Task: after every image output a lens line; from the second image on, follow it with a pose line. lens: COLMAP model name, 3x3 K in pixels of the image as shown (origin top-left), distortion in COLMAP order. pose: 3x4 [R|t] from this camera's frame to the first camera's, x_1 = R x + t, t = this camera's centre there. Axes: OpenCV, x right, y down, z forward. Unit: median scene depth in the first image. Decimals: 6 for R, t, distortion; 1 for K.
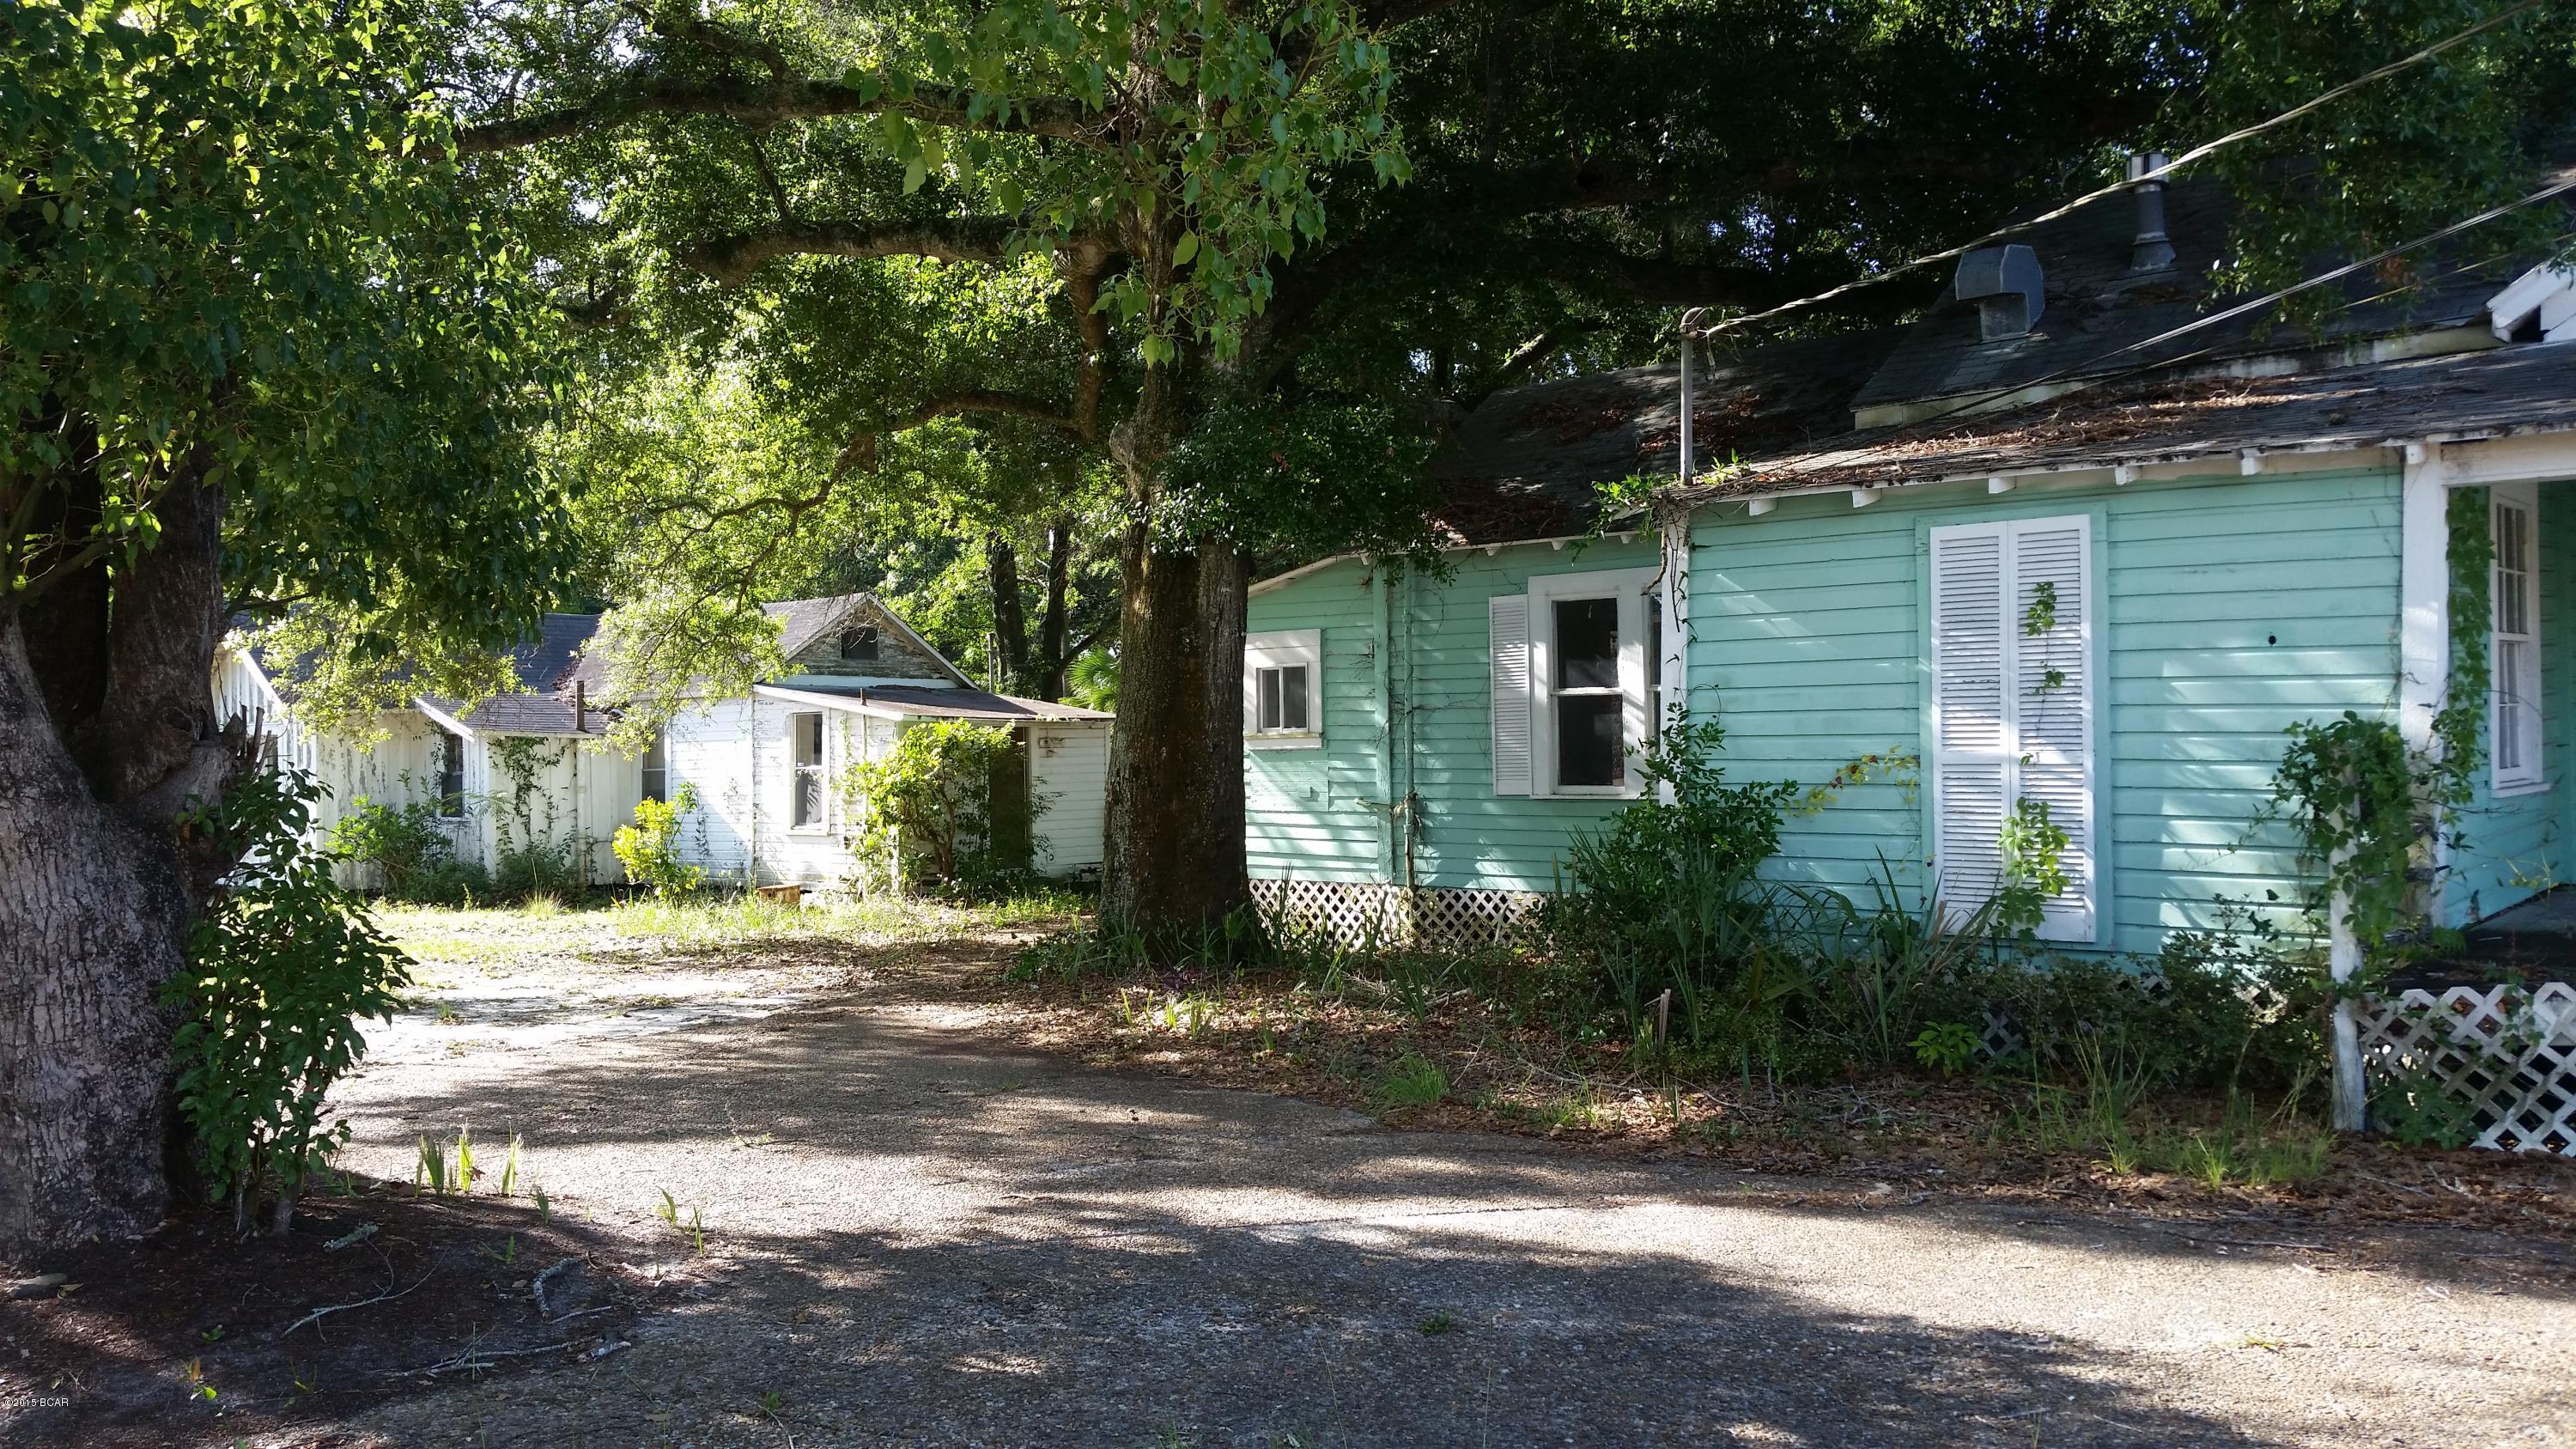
lens RADIAL K [[2106.2, 0, 1372.7], [0, 2106.2, 735.6], [0, 0, 1]] dist [0.145192, -0.241988]
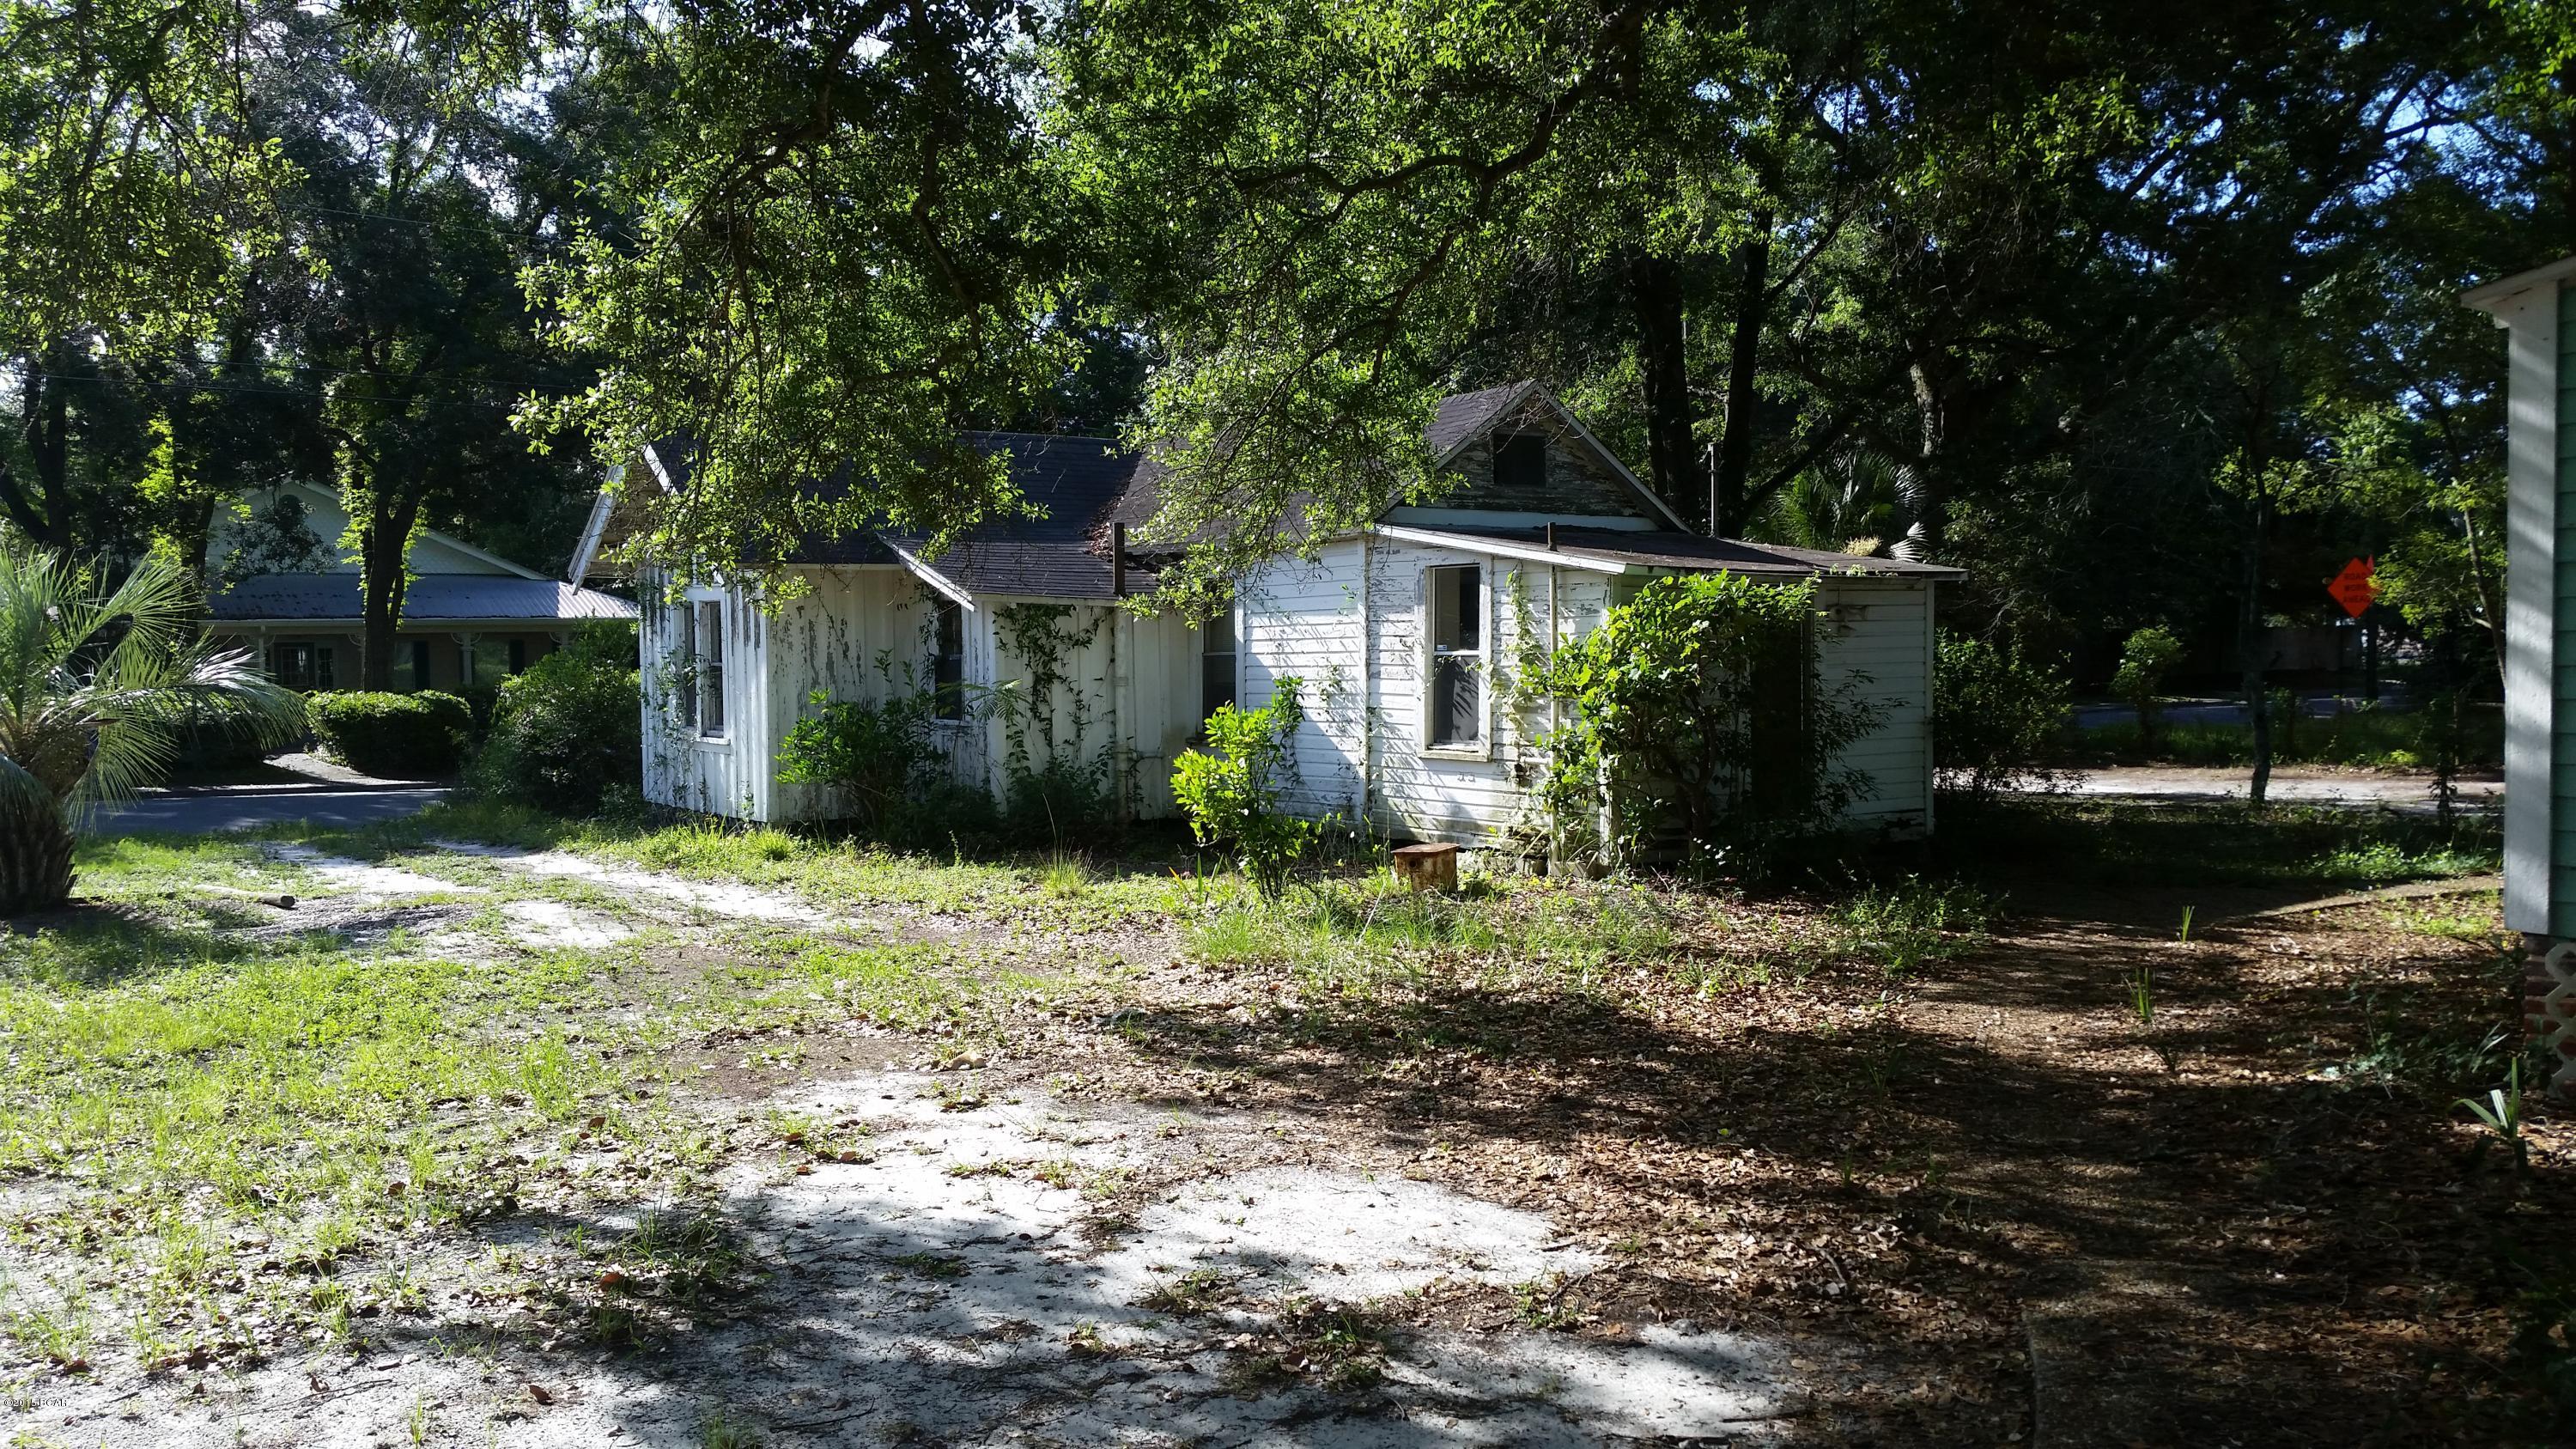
lens RADIAL K [[2188.7, 0, 1367.8], [0, 2188.7, 729.3], [0, 0, 1]] dist [0.151797, -0.270157]
pose [[0.970992, 0.014742, -0.238659, -0.116517], [-0.003043, 0.998779, 0.049315, 0.005052], [0.239094, -0.047158, 0.969851, 0.313010]]
